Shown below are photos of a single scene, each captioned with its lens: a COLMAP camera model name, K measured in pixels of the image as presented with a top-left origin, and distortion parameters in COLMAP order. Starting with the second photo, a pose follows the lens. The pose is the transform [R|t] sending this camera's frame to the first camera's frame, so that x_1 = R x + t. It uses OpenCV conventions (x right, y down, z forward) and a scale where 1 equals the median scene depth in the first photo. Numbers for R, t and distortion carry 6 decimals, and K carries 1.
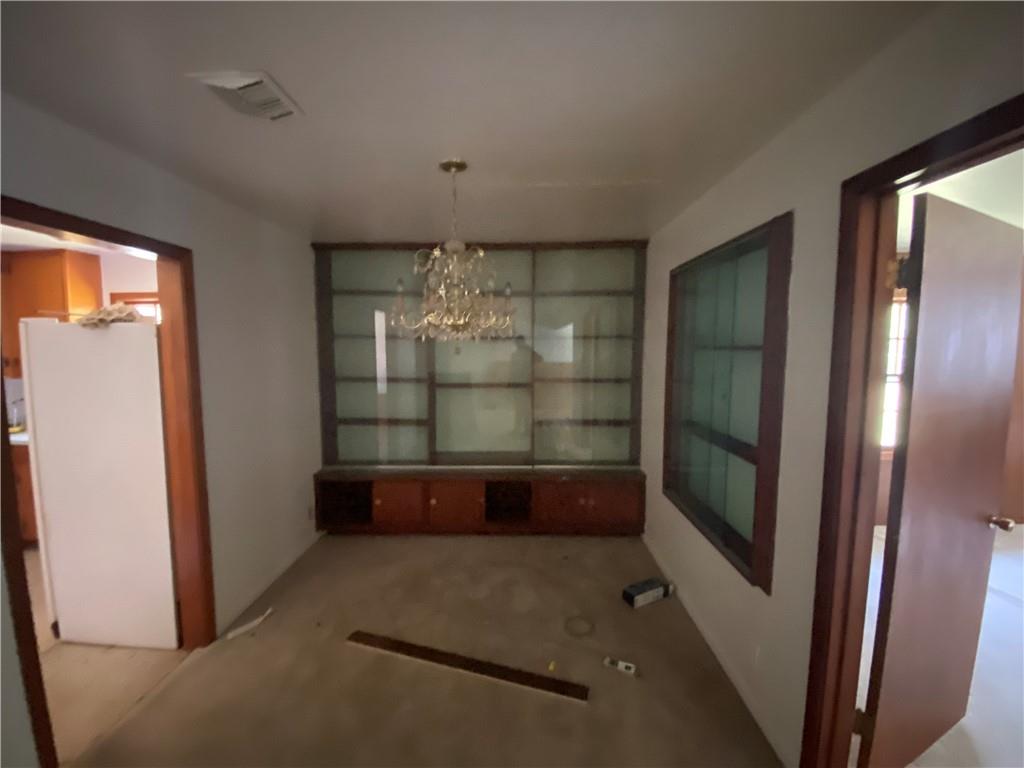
lens RADIAL K [[407.2, 0, 512.0], [0, 407.2, 384.0], [0, 0, 1]] dist [0.000007, 0.000093]
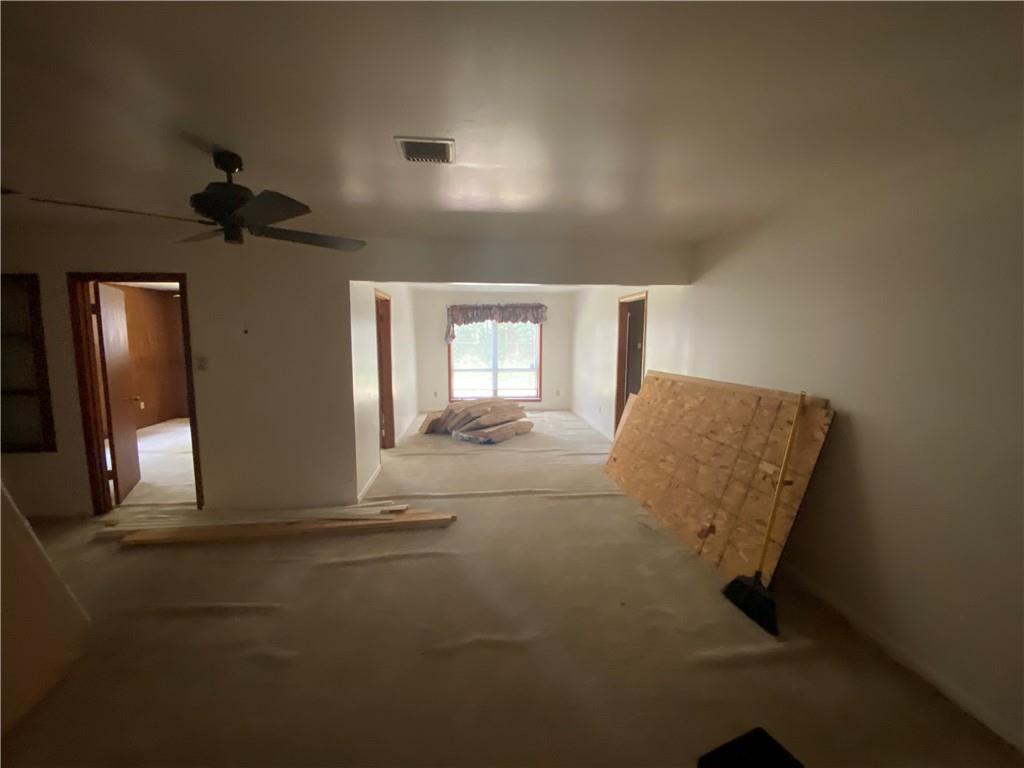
lens RADIAL K [[407.2, 0, 512.0], [0, 407.2, 384.0], [0, 0, 1]] dist [0.000007, 0.000093]
pose [[-0.090381, -0.106688, 0.990176, -1.856404], [0.084176, 0.989869, 0.114338, 0.142432], [-0.992344, 0.093683, -0.080485, -1.374566]]
